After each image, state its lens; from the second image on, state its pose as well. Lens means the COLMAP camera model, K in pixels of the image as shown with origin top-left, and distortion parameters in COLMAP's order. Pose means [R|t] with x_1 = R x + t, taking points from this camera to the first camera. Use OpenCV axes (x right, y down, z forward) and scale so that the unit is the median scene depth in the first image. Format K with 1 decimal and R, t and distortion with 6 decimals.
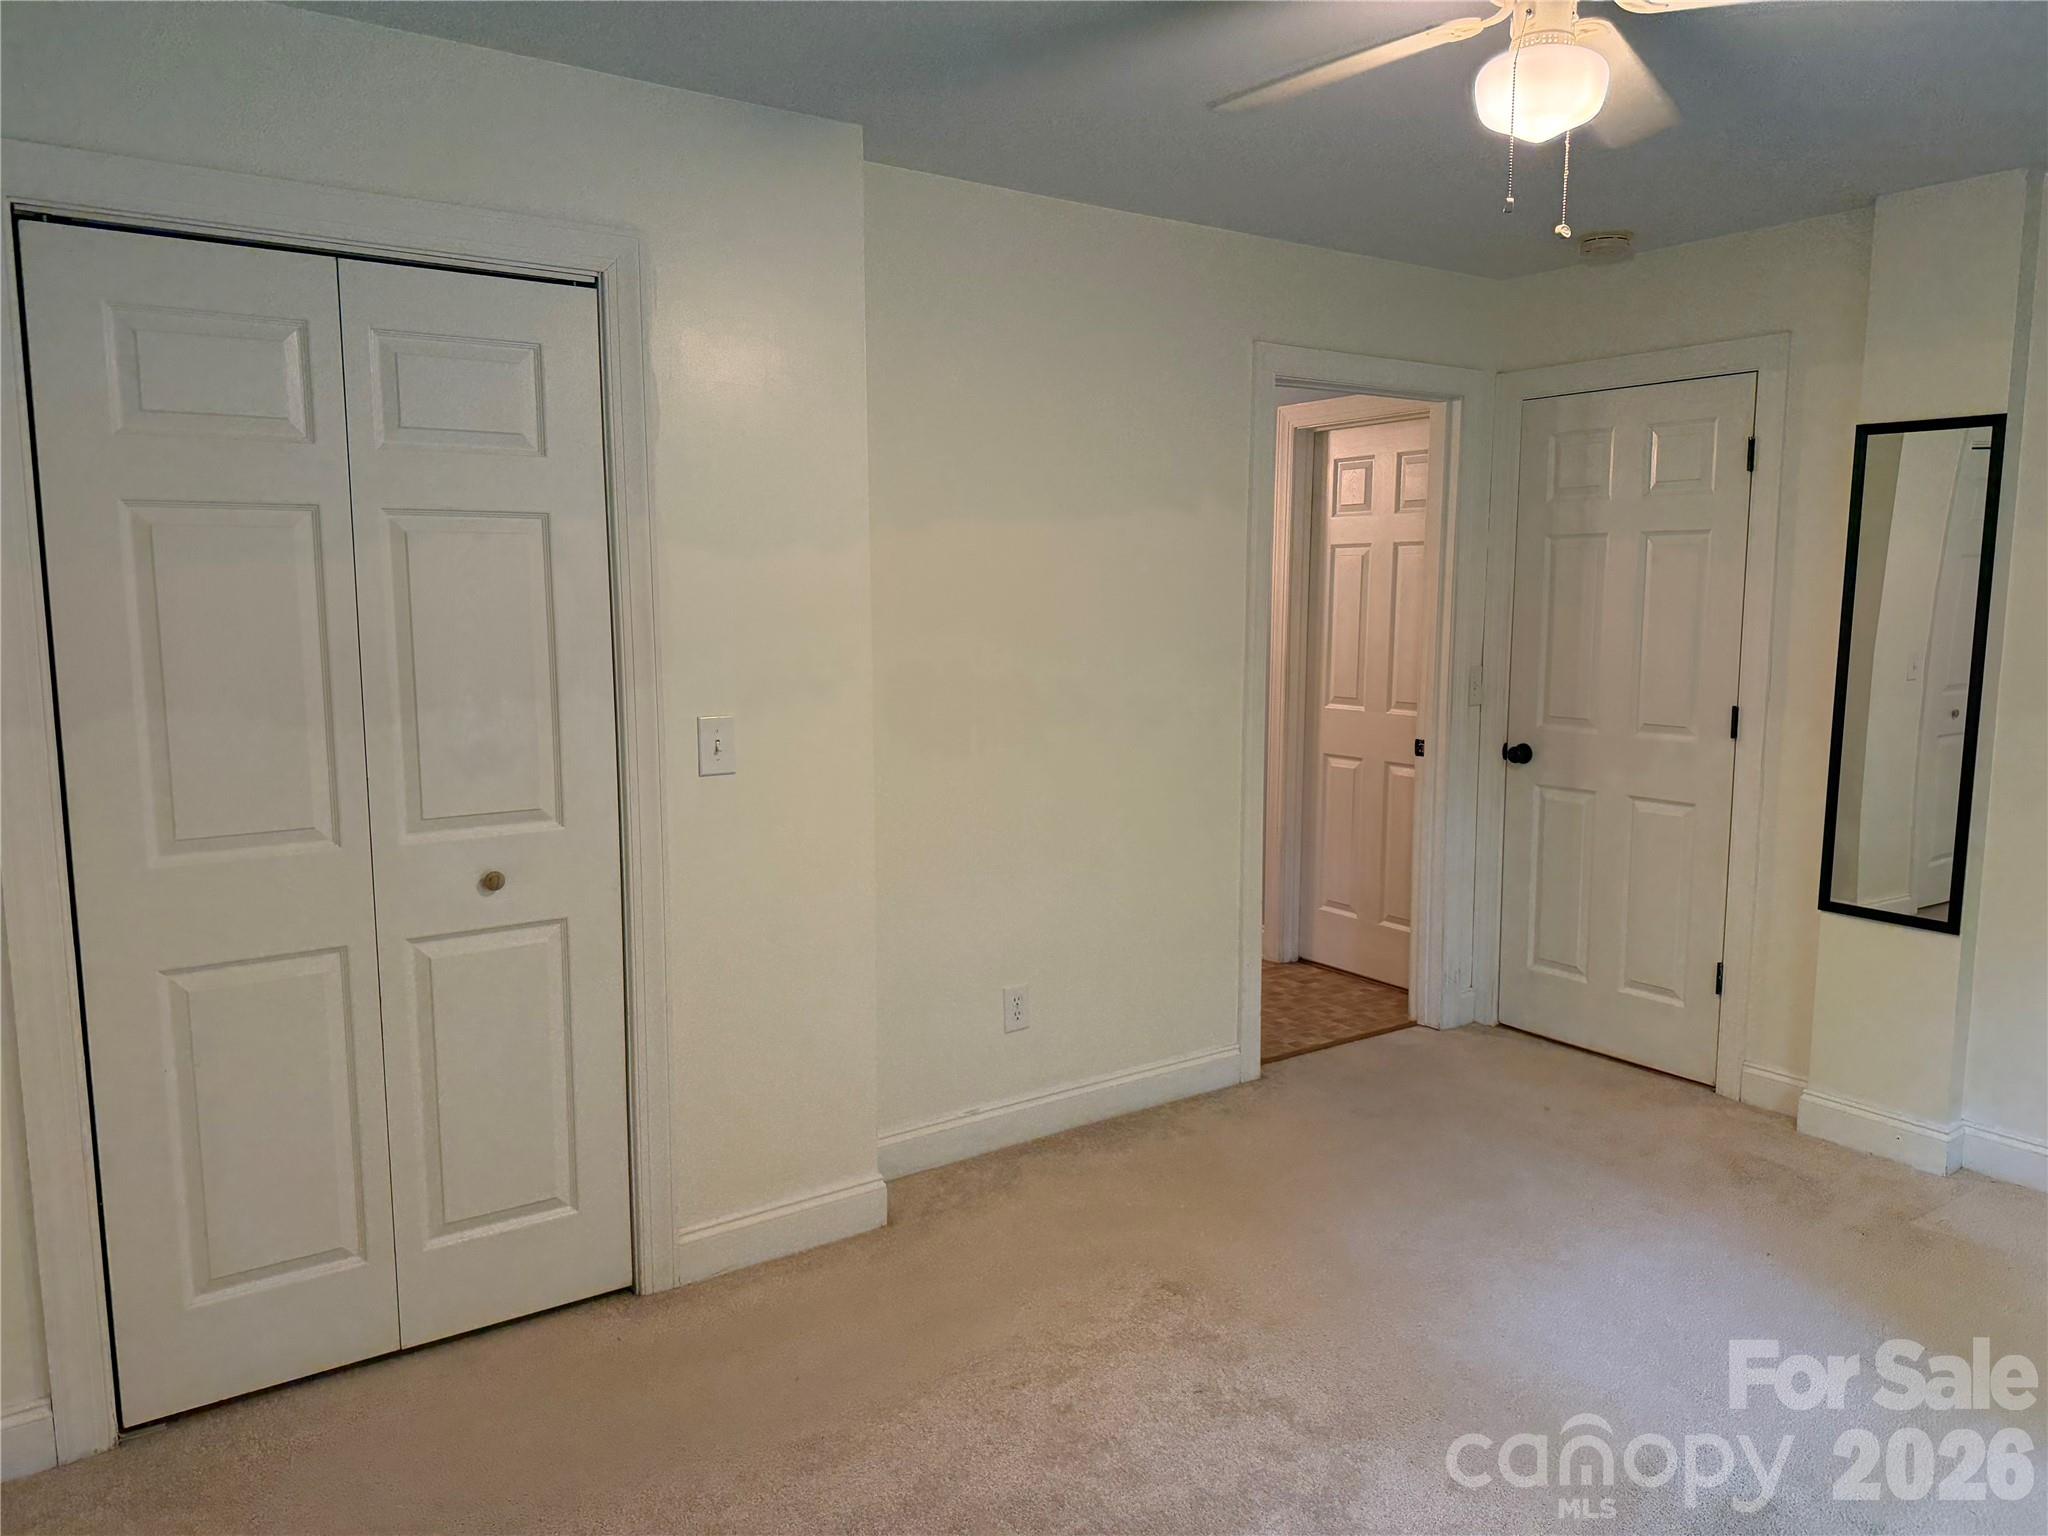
lens RADIAL K [[1449.1, 0, 1022.4], [0, 1449.1, 760.8], [0, 0, 1]] dist [0.091442, -0.109540]
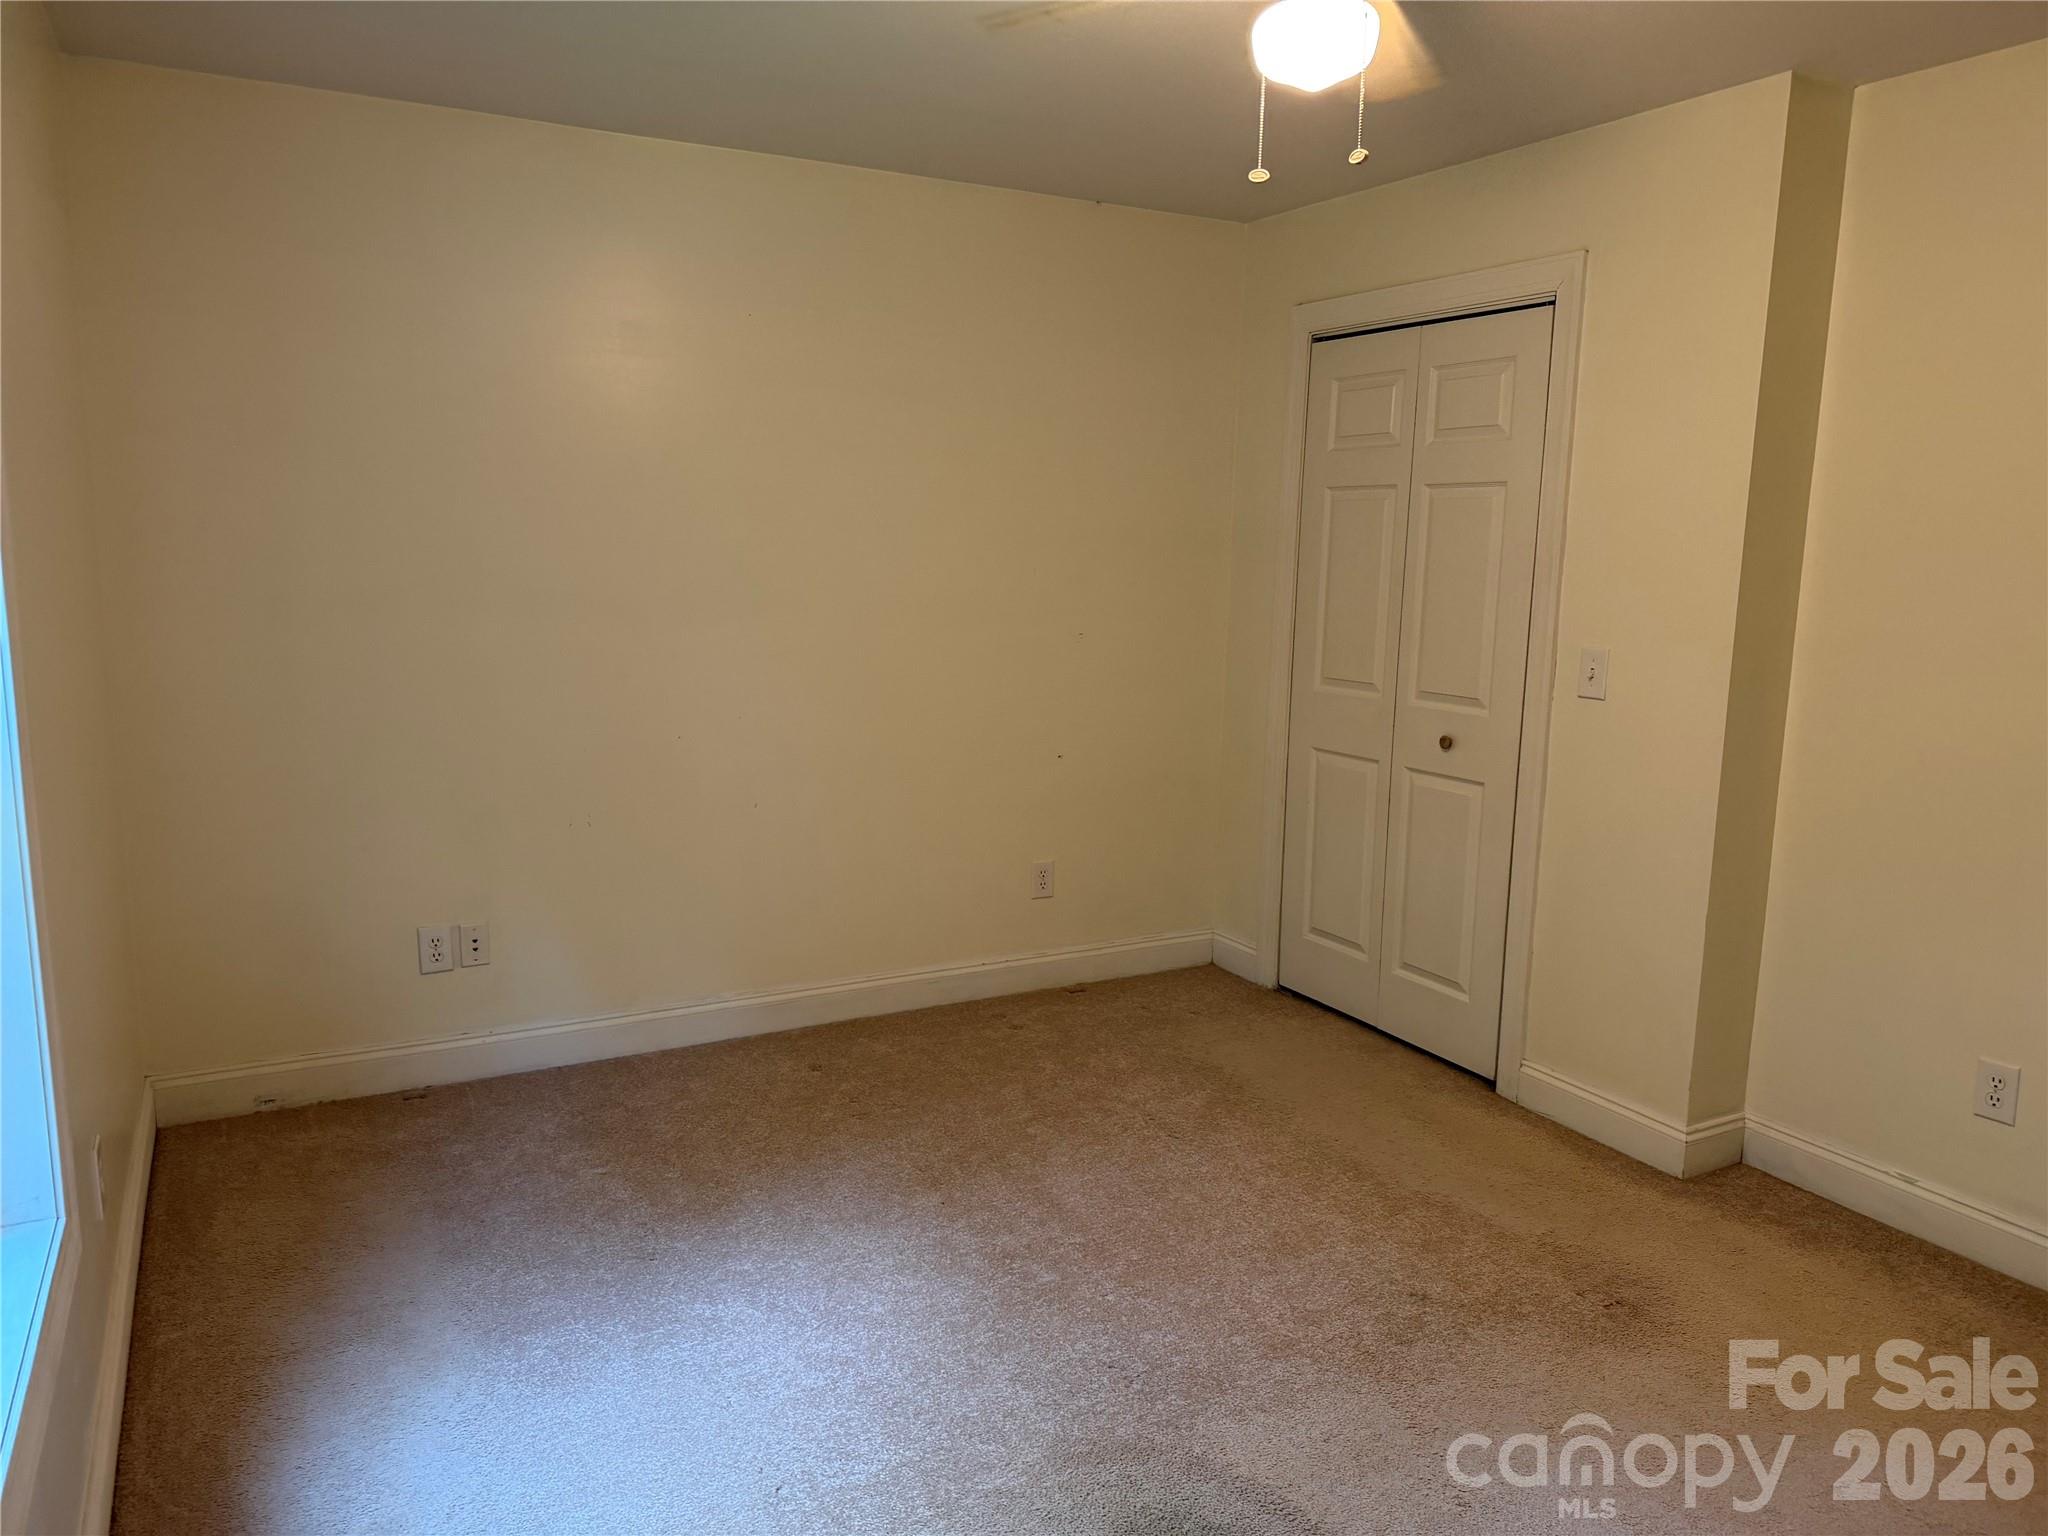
lens RADIAL K [[1449.1, 0, 1042.6], [0, 1449.1, 763.7], [0, 0, 1]] dist [0.091442, -0.109540]
pose [[-0.115057, 0.146881, -0.982440, 1.113340], [-0.145319, 0.975879, 0.162919, -0.074291], [0.982672, 0.161512, -0.090937, 0.761329]]
